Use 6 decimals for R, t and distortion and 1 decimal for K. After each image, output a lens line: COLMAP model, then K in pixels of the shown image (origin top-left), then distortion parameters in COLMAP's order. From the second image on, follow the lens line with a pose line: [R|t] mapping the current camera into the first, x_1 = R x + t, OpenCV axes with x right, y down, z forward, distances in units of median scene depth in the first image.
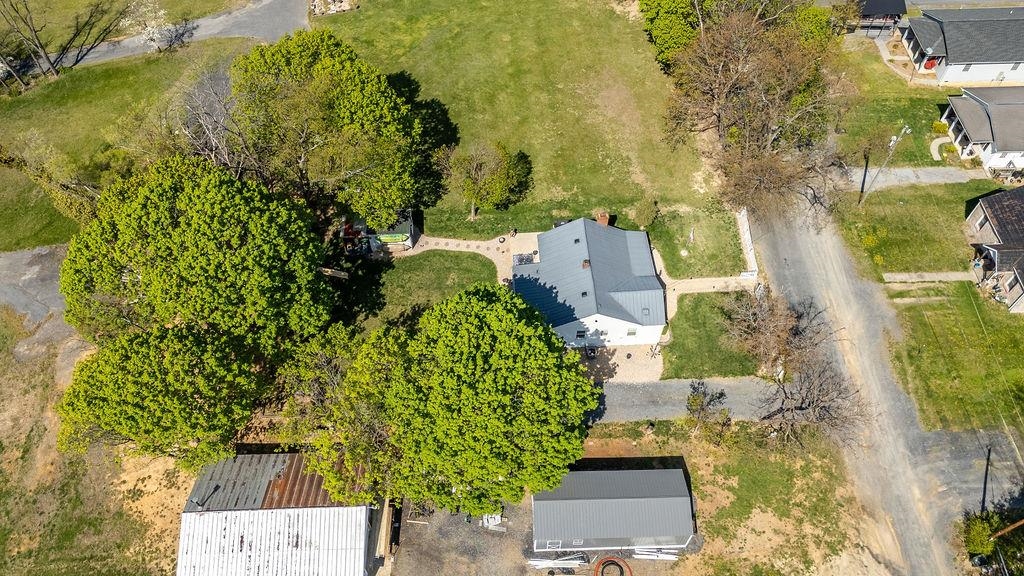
lens RADIAL K [[767.8, 0, 512.0], [0, 767.8, 288.0], [0, 0, 1]] dist [0.064562, -0.000387]
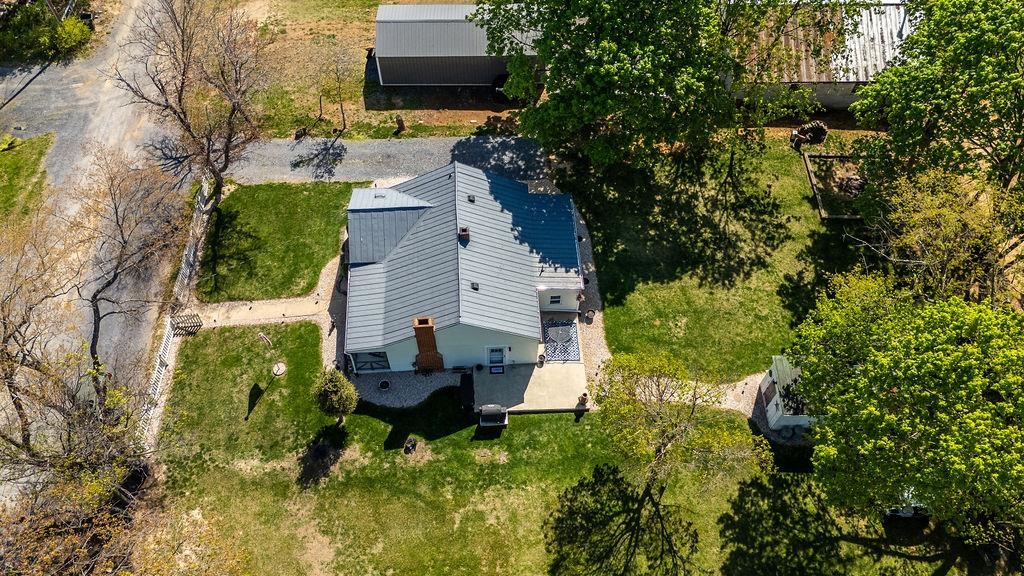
lens RADIAL K [[808.8, 0, 516.9], [0, 808.8, 291.6], [0, 0, 1]] dist [0.050485, -0.006115]
pose [[-0.999972, -0.005381, -0.005199, 0.053293], [-0.002600, -0.401686, 0.915774, -0.582899], [-0.007017, 0.915762, 0.401661, 0.720925]]
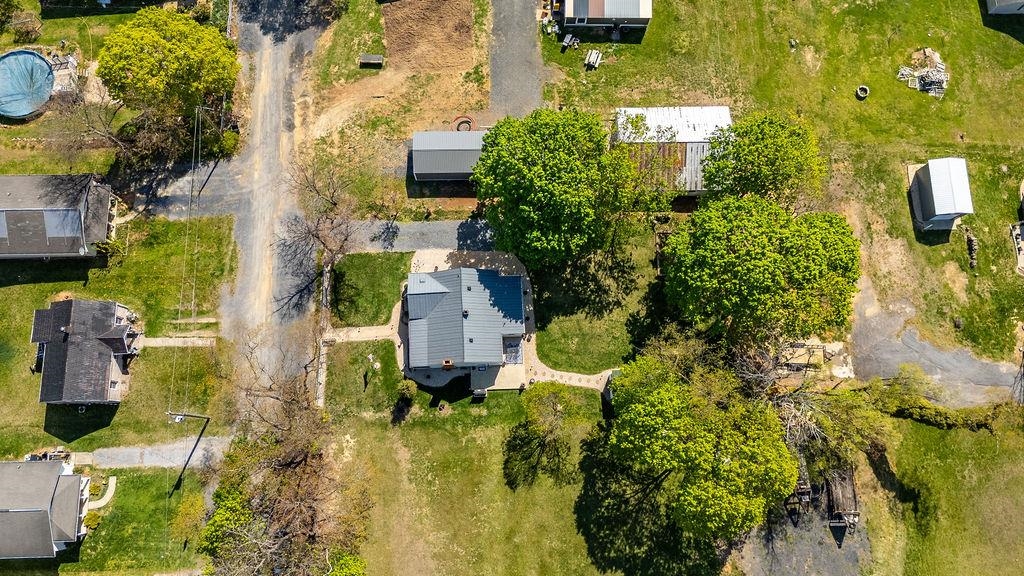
lens RADIAL K [[764.3, 0, 512.0], [0, 764.3, 288.0], [0, 0, 1]] dist [0.113340, -0.103833]
pose [[-0.999873, -0.014524, -0.006542, 0.027608], [0.005310, -0.691087, 0.722752, -0.825970], [-0.015018, 0.722626, 0.691076, 0.103842]]
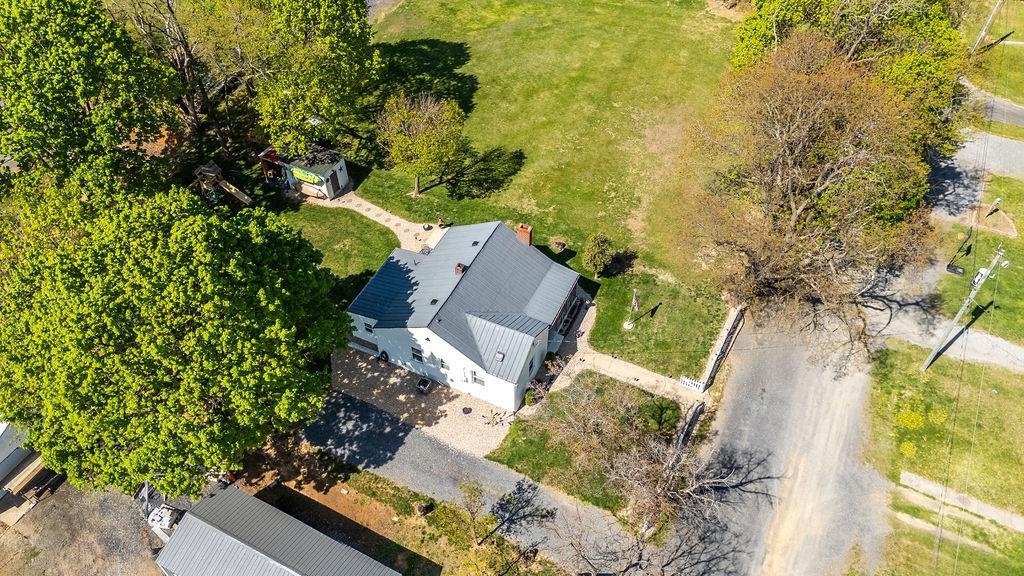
lens RADIAL K [[764.3, 0, 512.0], [0, 764.3, 288.0], [0, 0, 1]] dist [0.113340, -0.103833]
pose [[0.878749, 0.356286, -0.317586, 0.350386], [-0.395940, 0.915739, -0.068224, 0.015033], [0.266518, 0.185697, 0.945772, 0.292530]]
